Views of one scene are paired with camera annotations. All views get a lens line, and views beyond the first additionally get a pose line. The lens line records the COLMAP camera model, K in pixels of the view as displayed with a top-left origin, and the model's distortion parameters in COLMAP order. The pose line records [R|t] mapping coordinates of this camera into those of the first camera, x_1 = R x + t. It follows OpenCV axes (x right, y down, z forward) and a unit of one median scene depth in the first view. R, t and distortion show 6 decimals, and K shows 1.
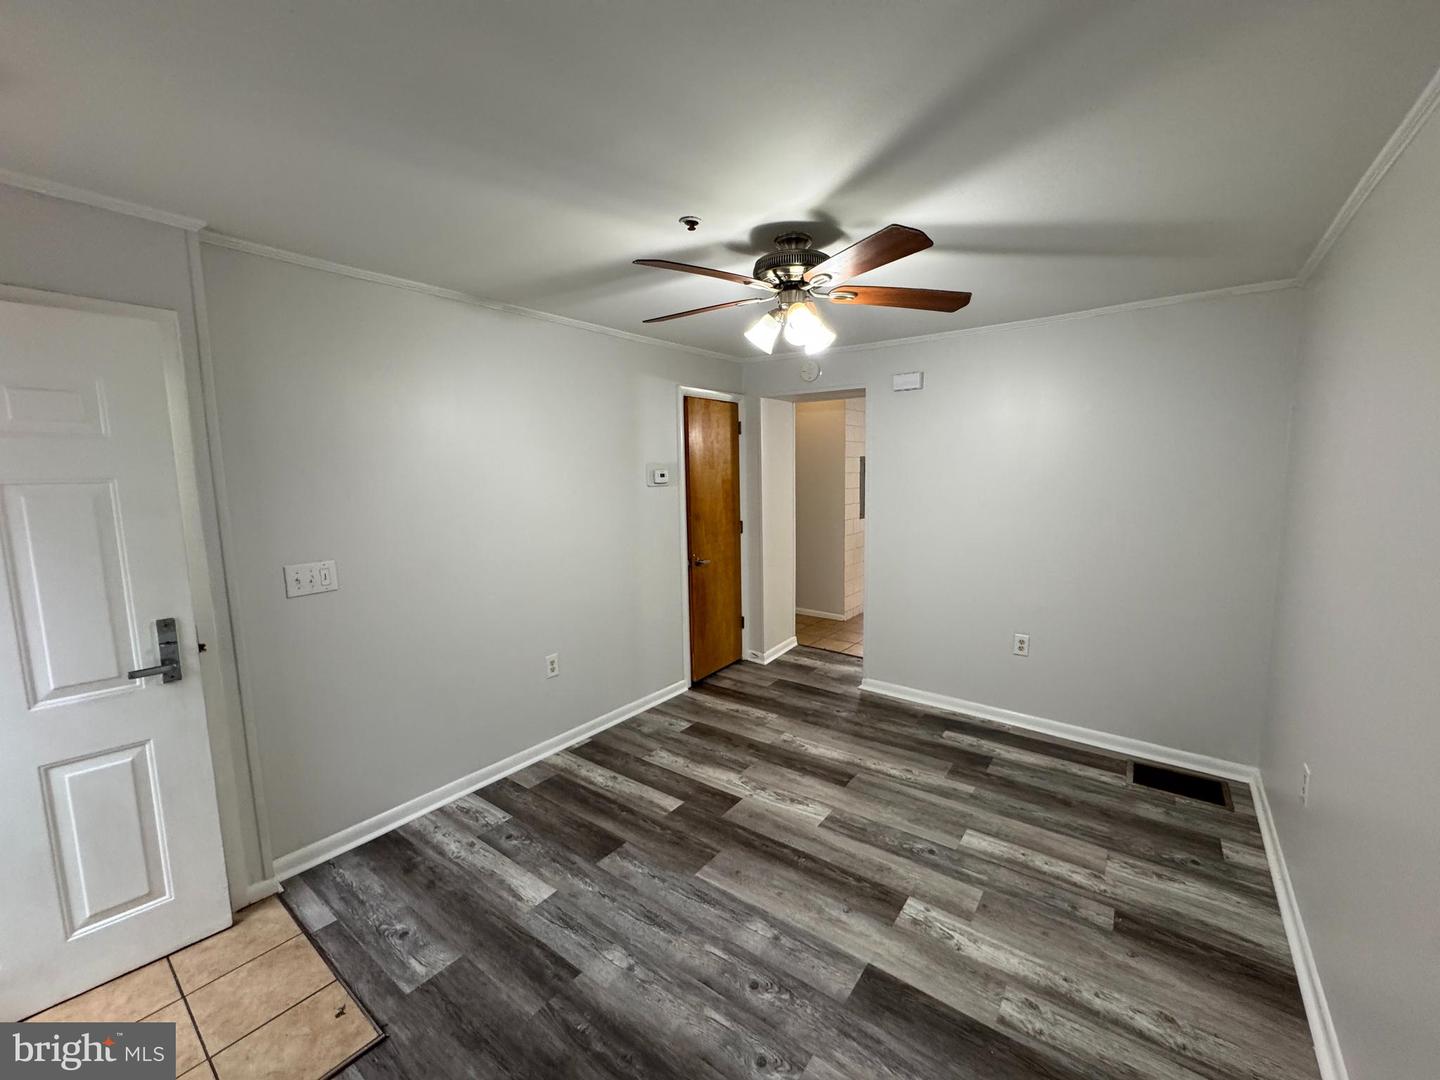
lens RADIAL K [[578.3, 0, 717.0], [0, 578.3, 538.9], [0, 0, 1]] dist [0.001006, 0.000067]
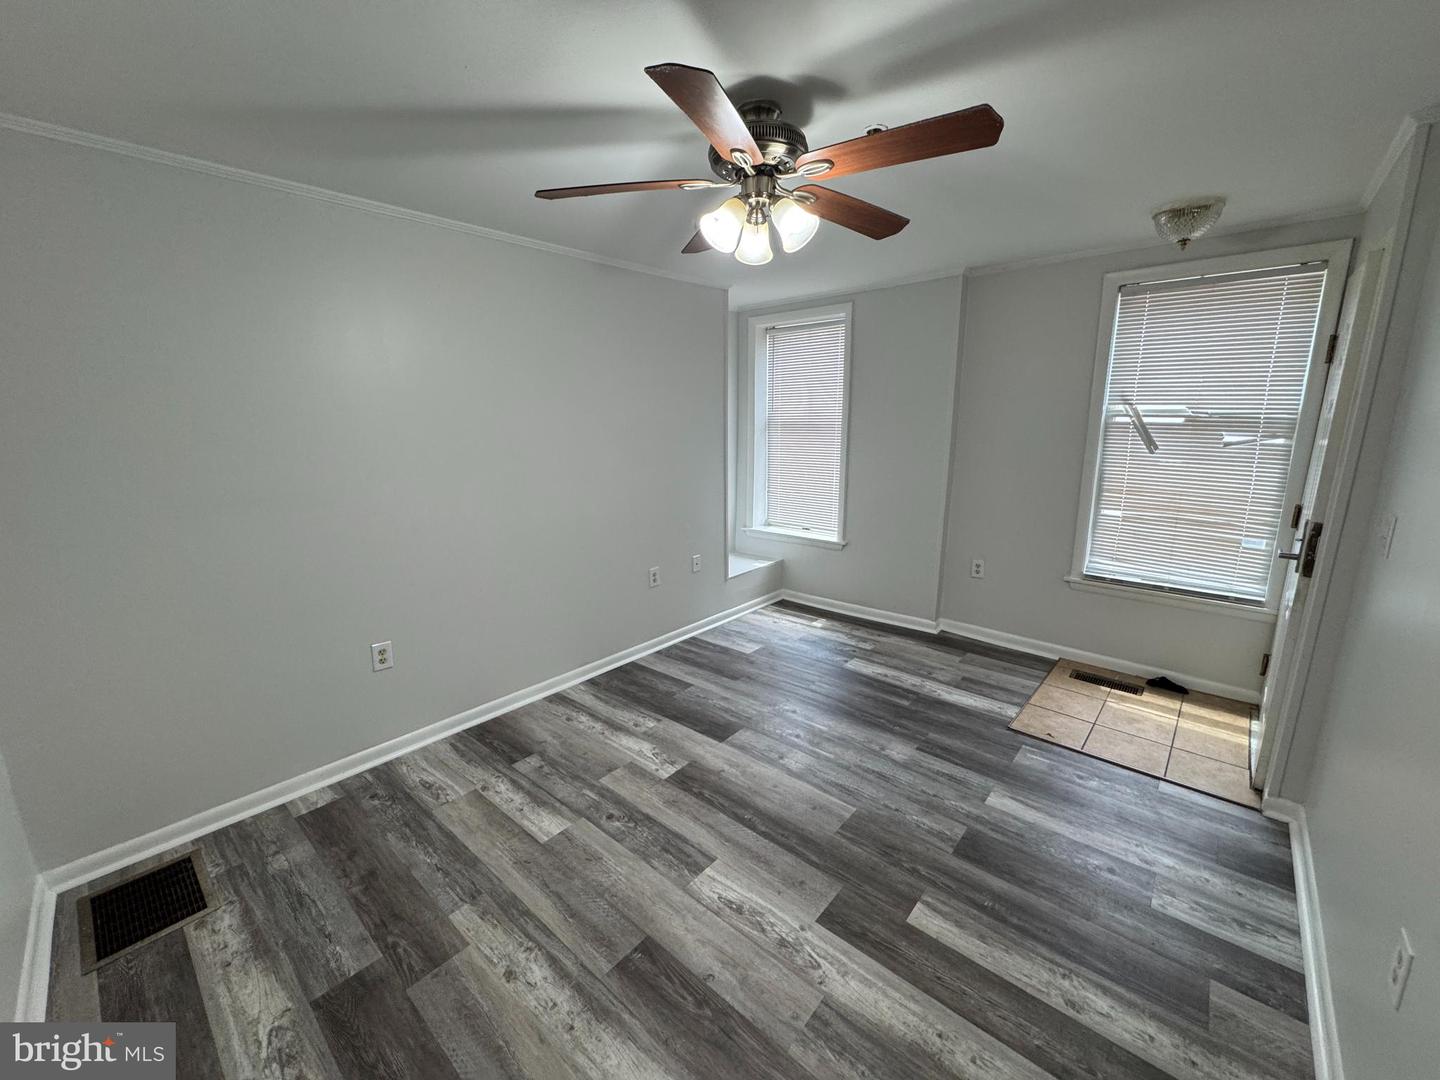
lens RADIAL K [[578.3, 0, 722.7], [0, 578.3, 536.6], [0, 0, 1]] dist [0.001006, 0.000067]
pose [[-0.997766, 0.008719, 0.066230, 0.121159], [0.029381, 0.947680, 0.317866, -0.196624], [-0.059994, 0.319102, -0.945820, 1.771848]]
